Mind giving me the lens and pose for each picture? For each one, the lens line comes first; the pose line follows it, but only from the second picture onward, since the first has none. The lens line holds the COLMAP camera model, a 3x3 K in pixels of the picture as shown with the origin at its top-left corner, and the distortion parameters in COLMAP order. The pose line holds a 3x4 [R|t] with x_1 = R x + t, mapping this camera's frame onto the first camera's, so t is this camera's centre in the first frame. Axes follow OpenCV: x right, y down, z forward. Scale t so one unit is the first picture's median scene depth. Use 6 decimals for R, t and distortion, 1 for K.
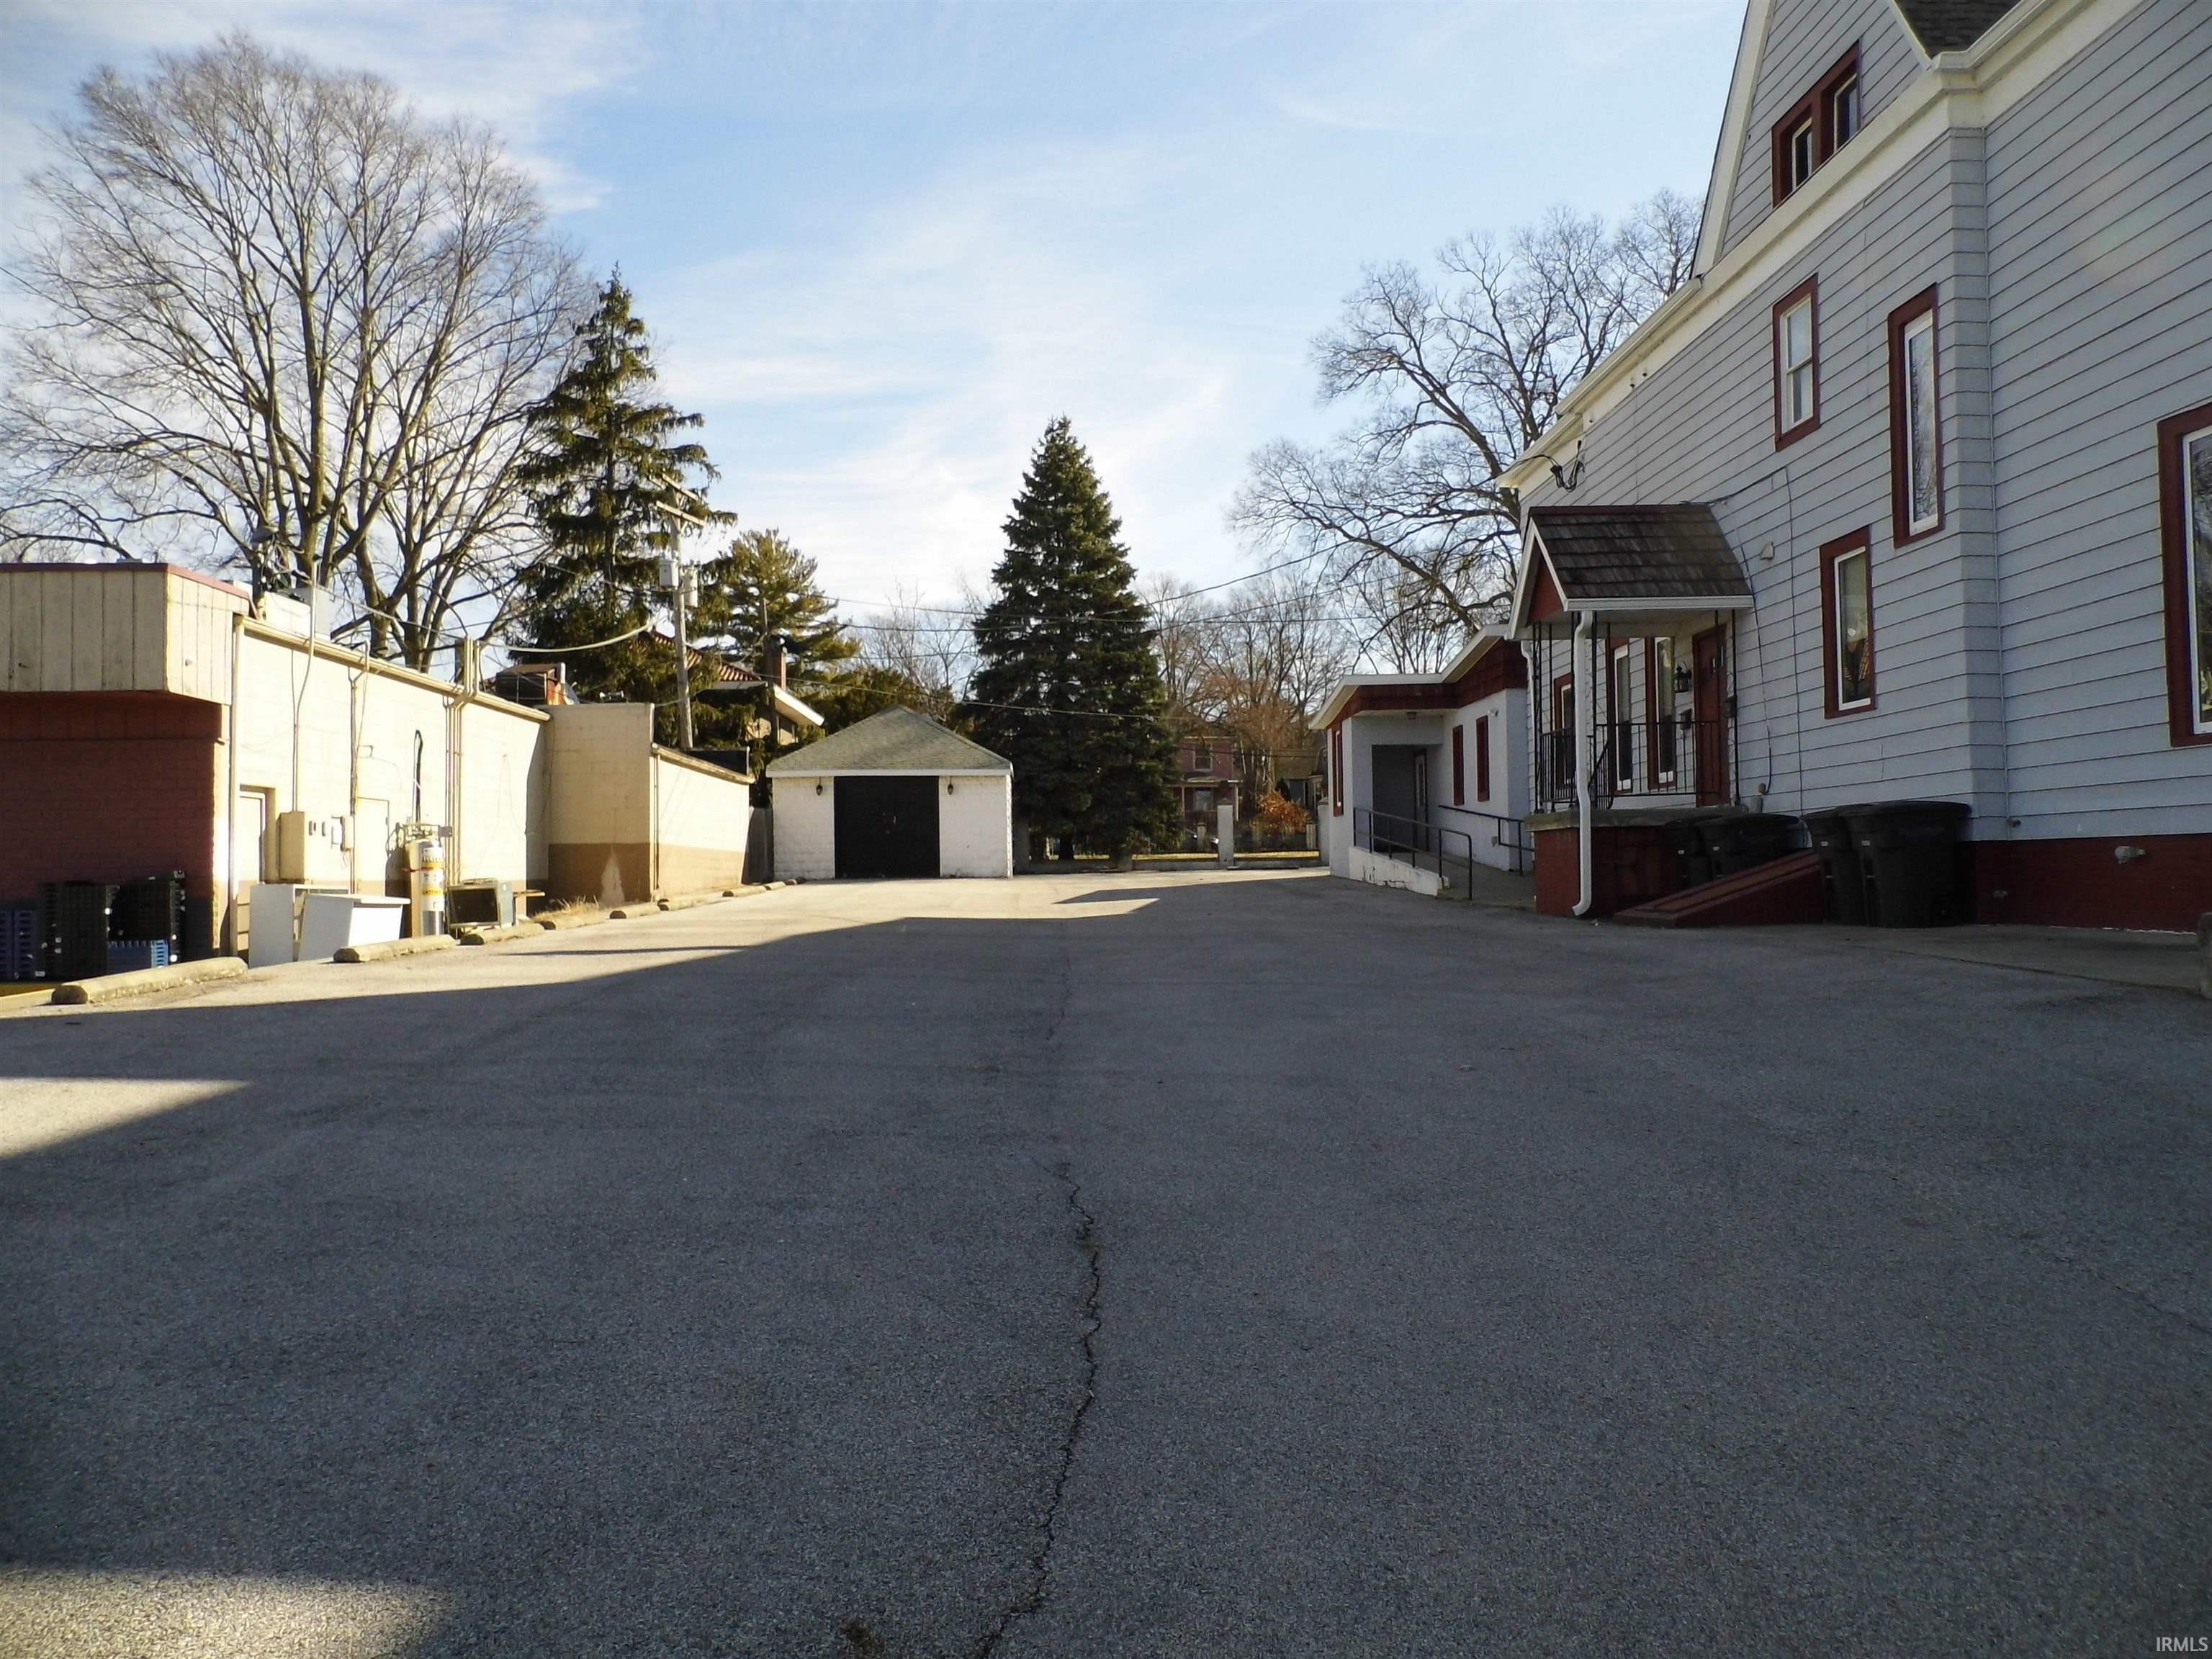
lens RADIAL K [[1638.6, 0, 1101.9], [0, 1638.6, 827.4], [0, 0, 1]] dist [-0.012427, -0.006906]
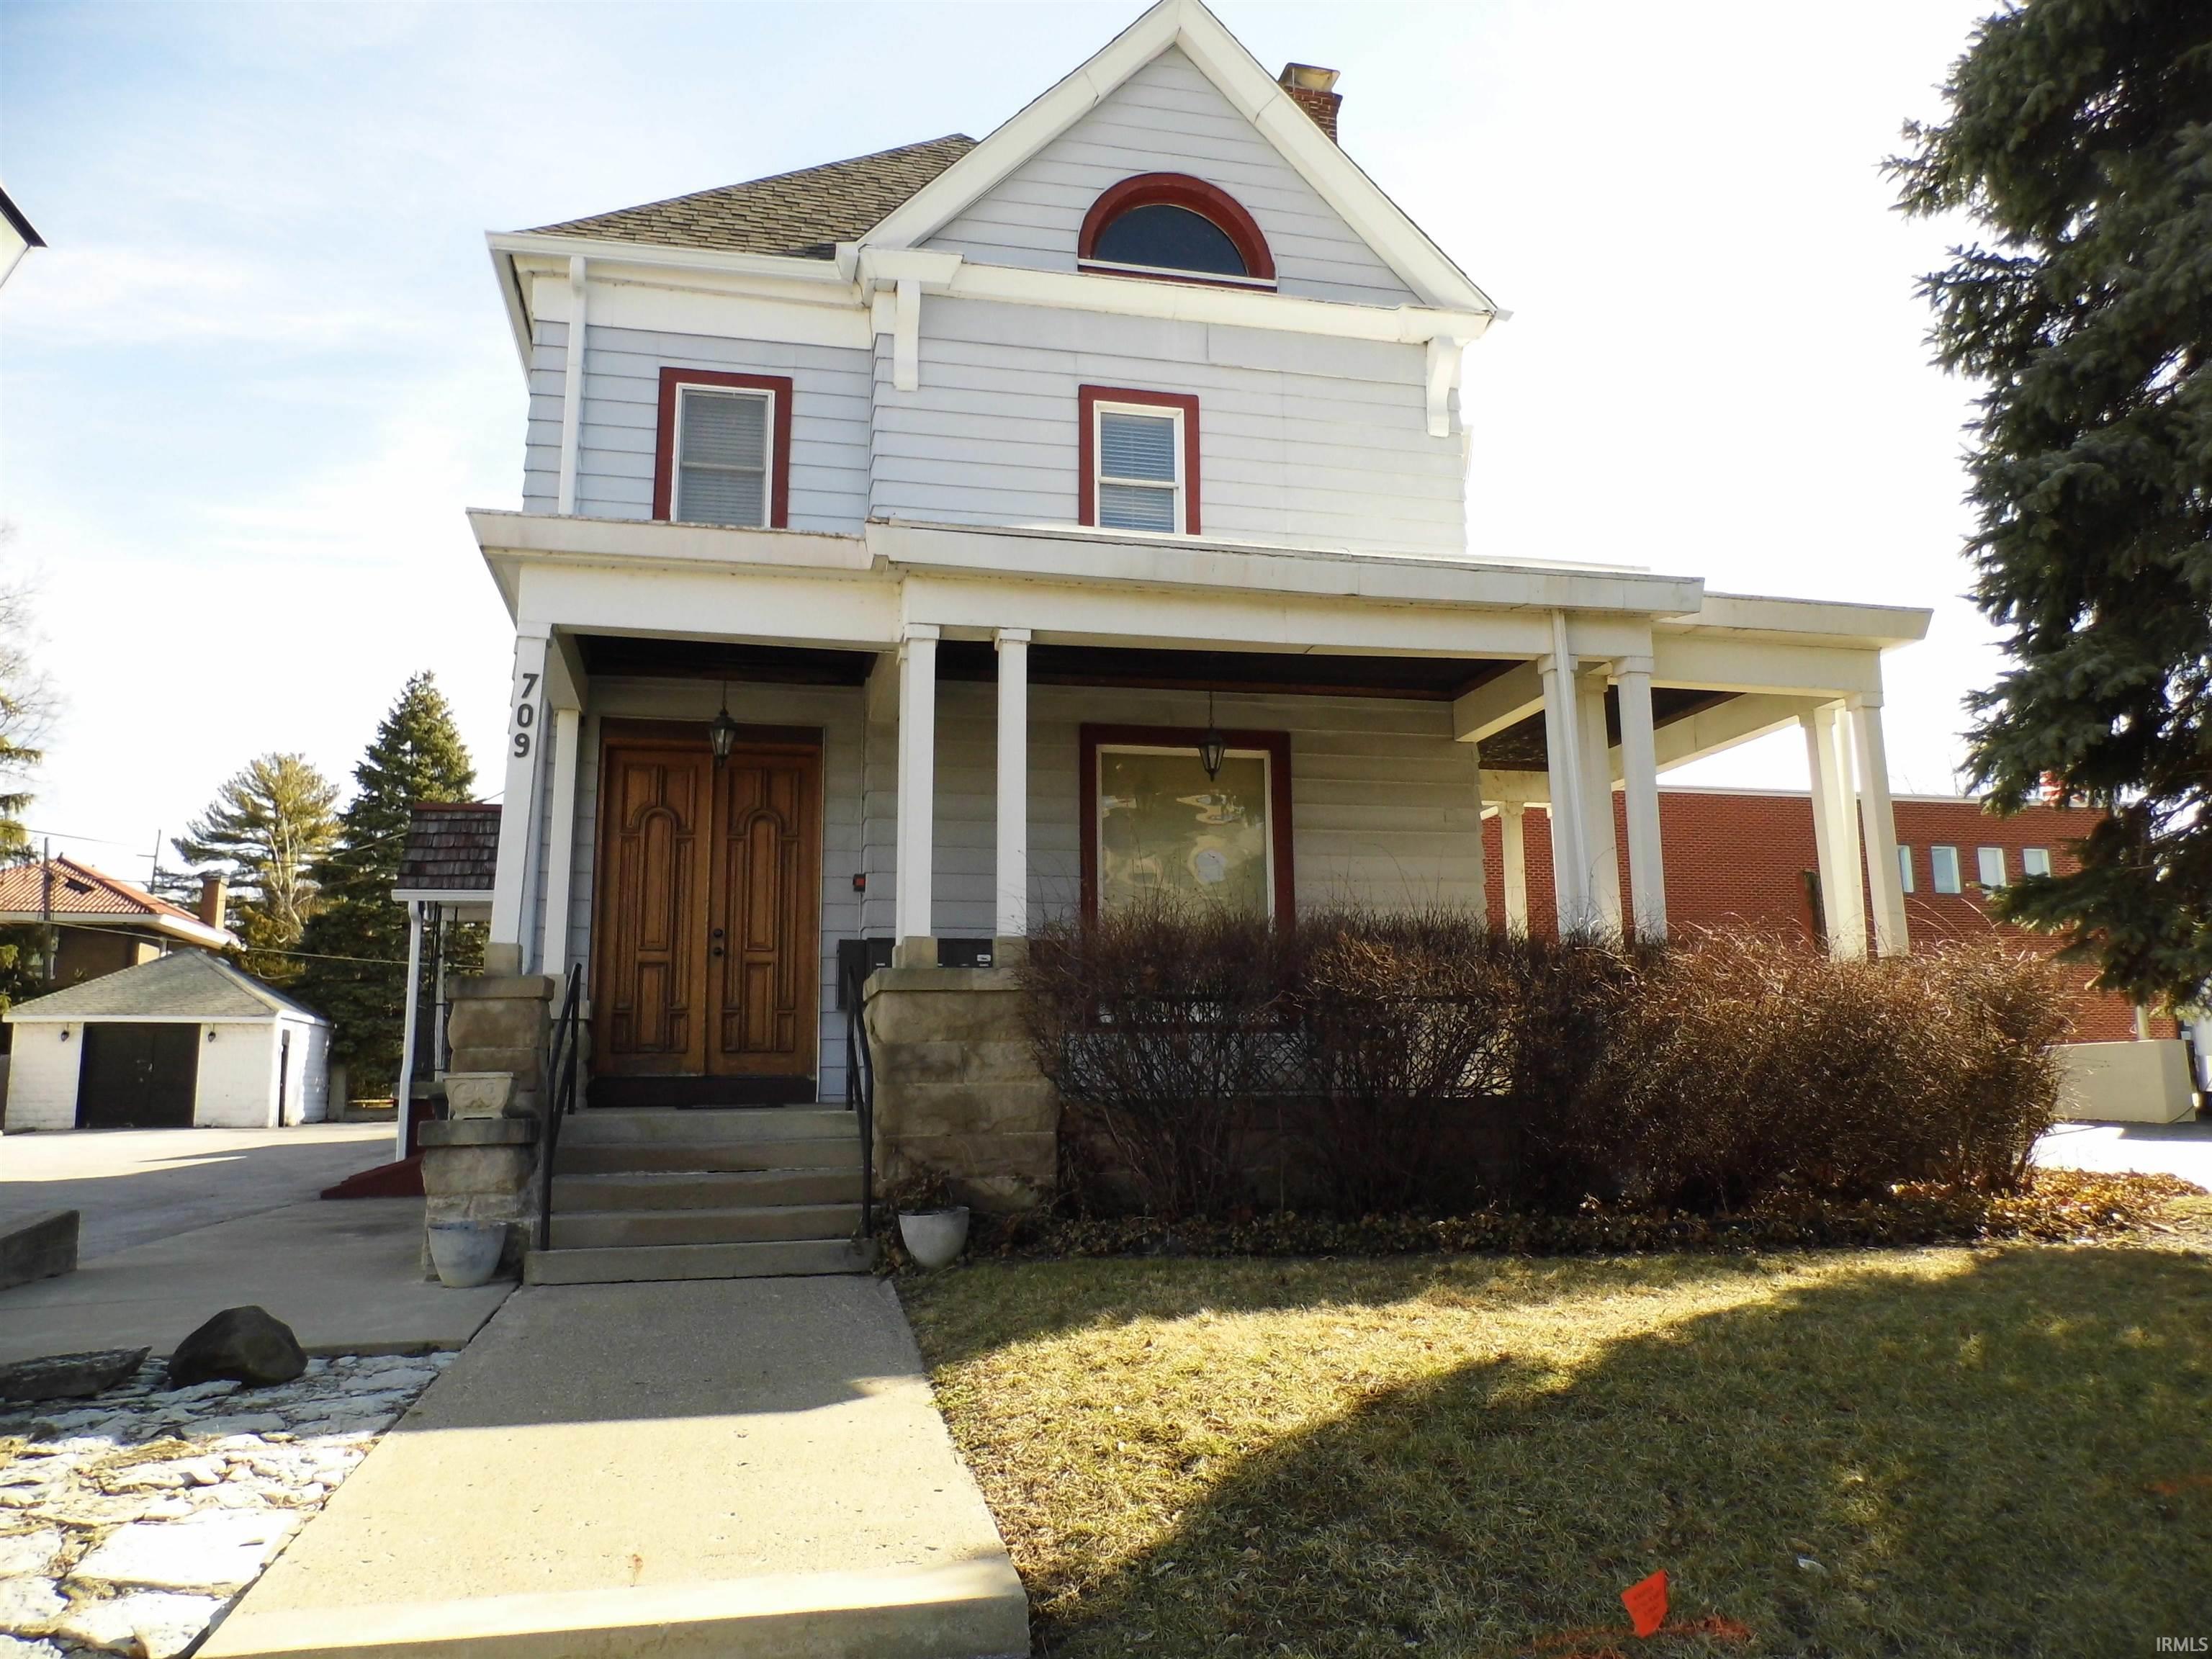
lens RADIAL K [[1638.6, 0, 1111.8], [0, 1638.6, 825.9], [0, 0, 1]] dist [-0.012427, -0.006906]
pose [[0.977700, 0.038081, 0.206524, 0.519109], [-0.007860, 0.989368, -0.145222, -0.023983], [-0.209858, 0.140360, 0.967604, -0.180828]]
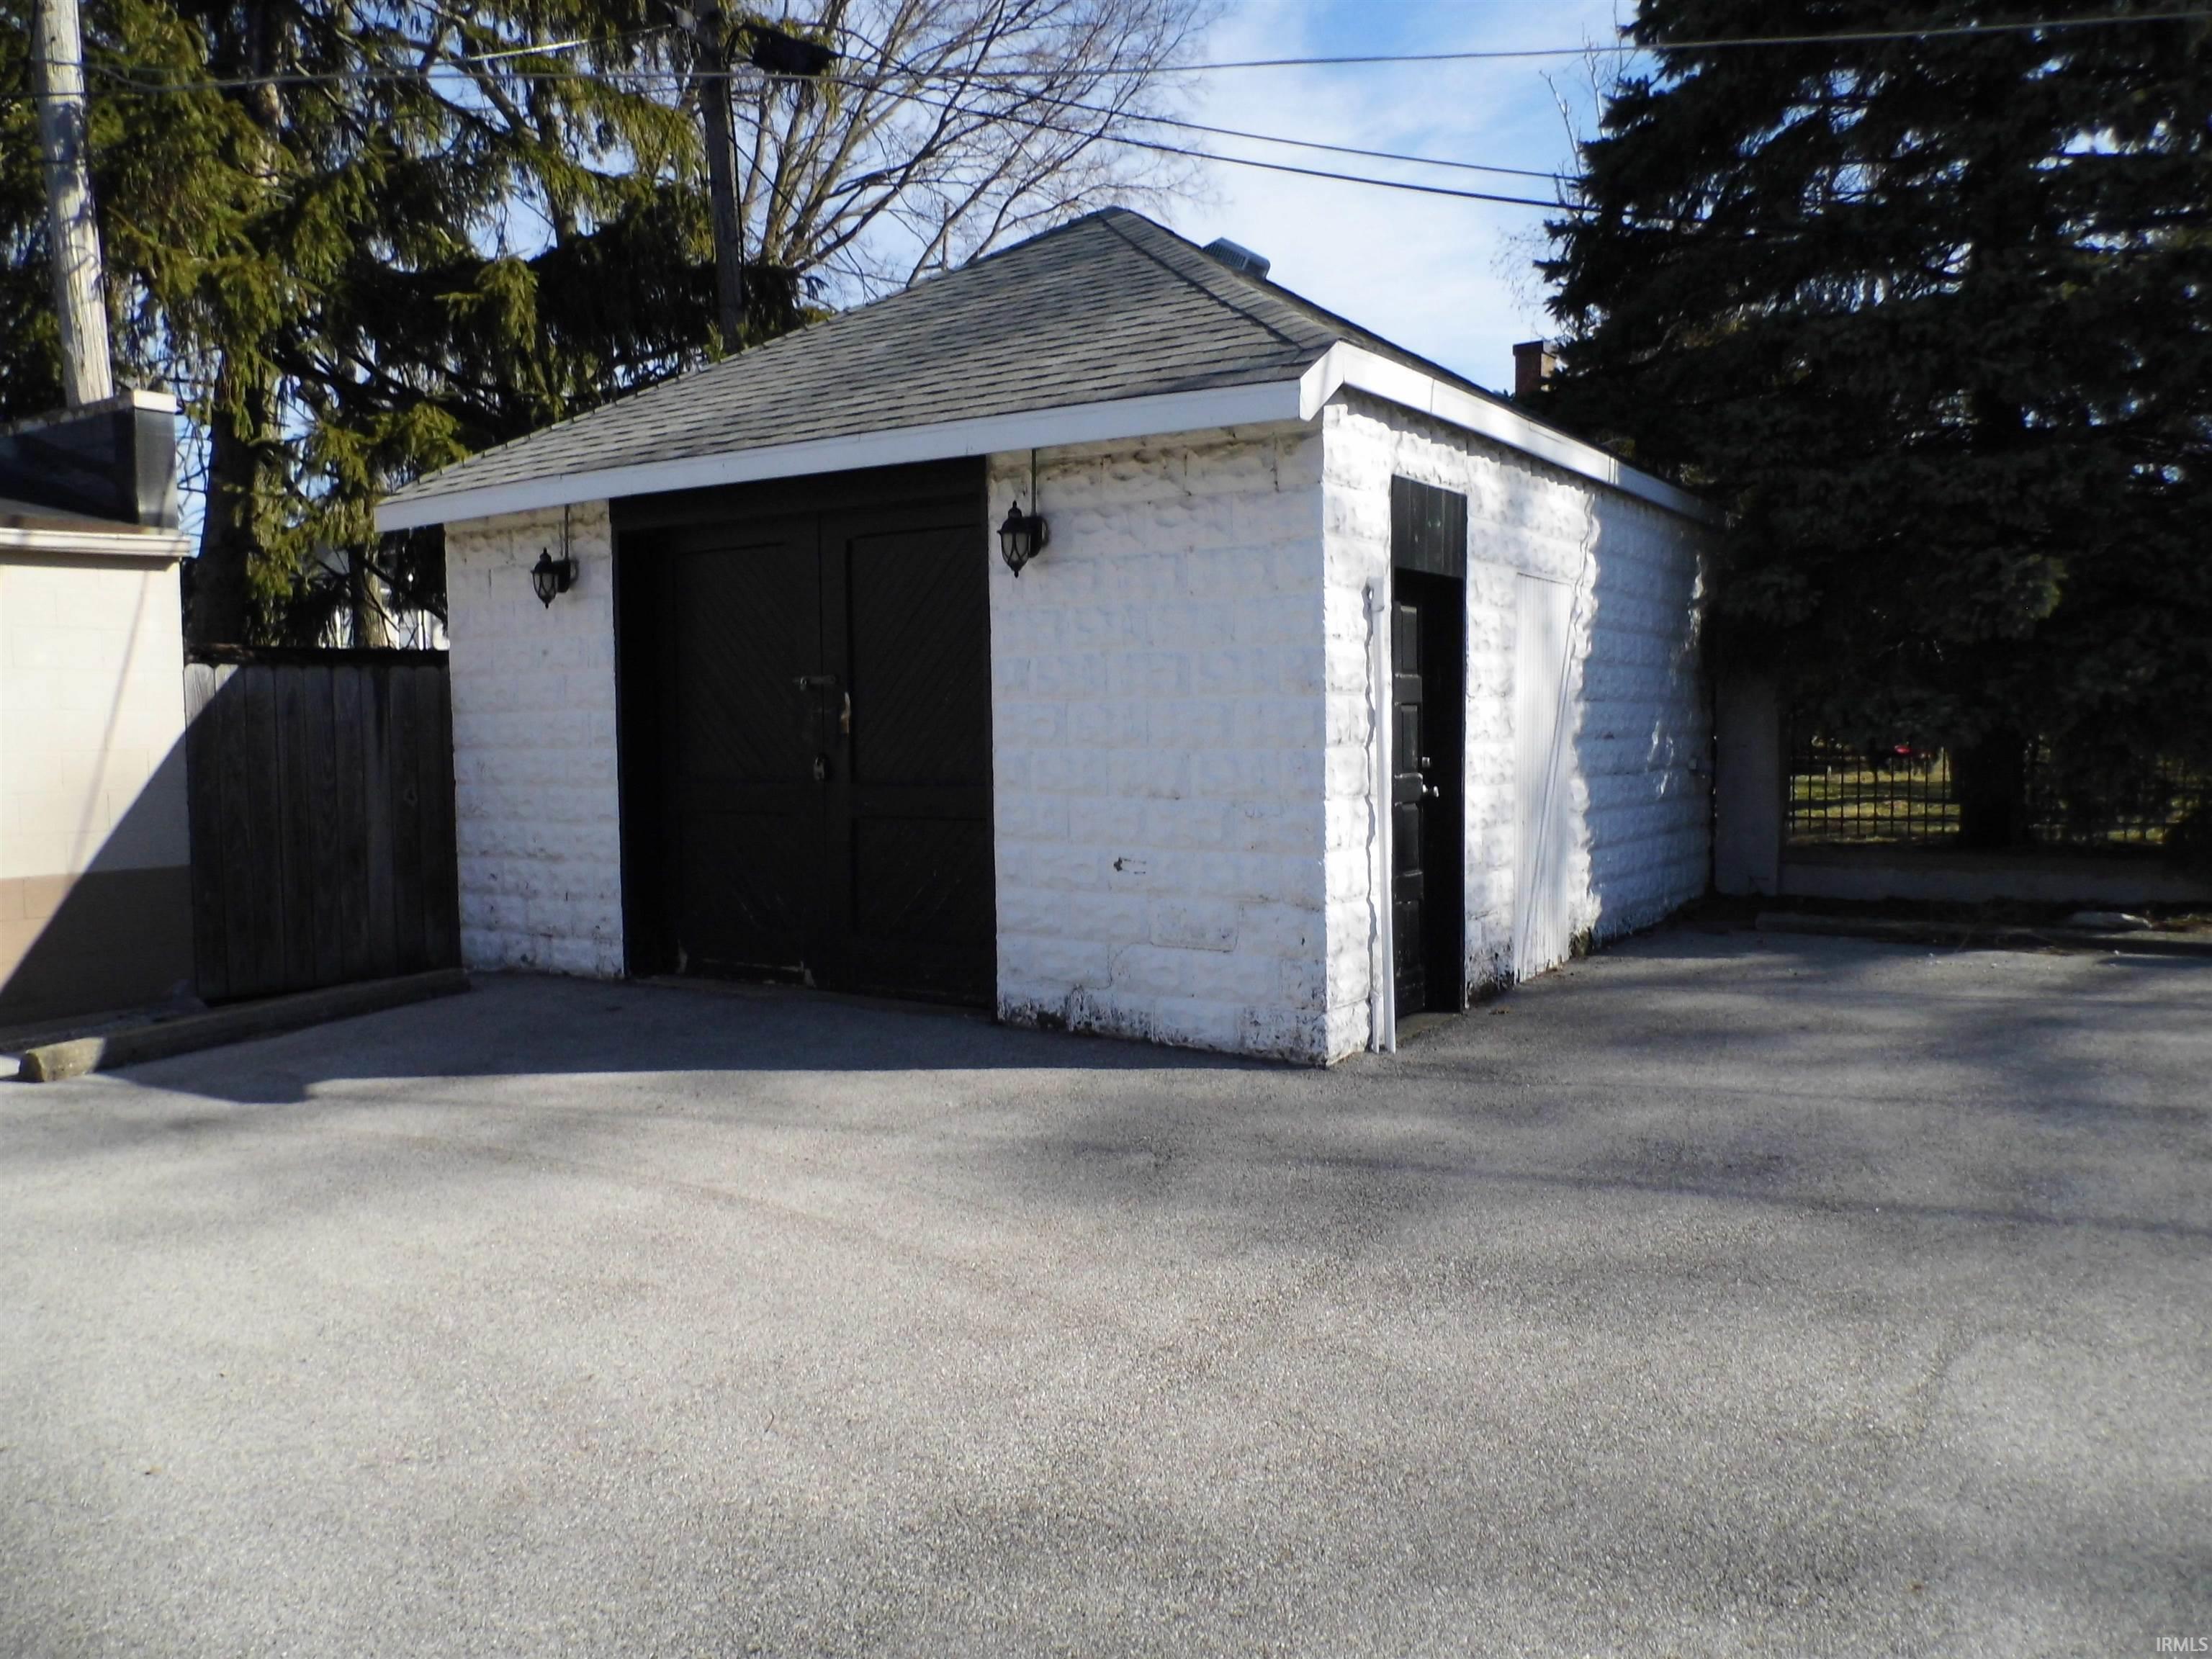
lens RADIAL K [[1638.6, 0, 1103.2], [0, 1638.6, 826.7], [0, 0, 1]] dist [-0.012427, -0.006906]
pose [[0.814459, 0.038086, -0.578969, 0.041680], [0.017782, 0.995736, 0.090517, -0.018353], [0.579948, -0.084018, 0.810309, 1.943365]]
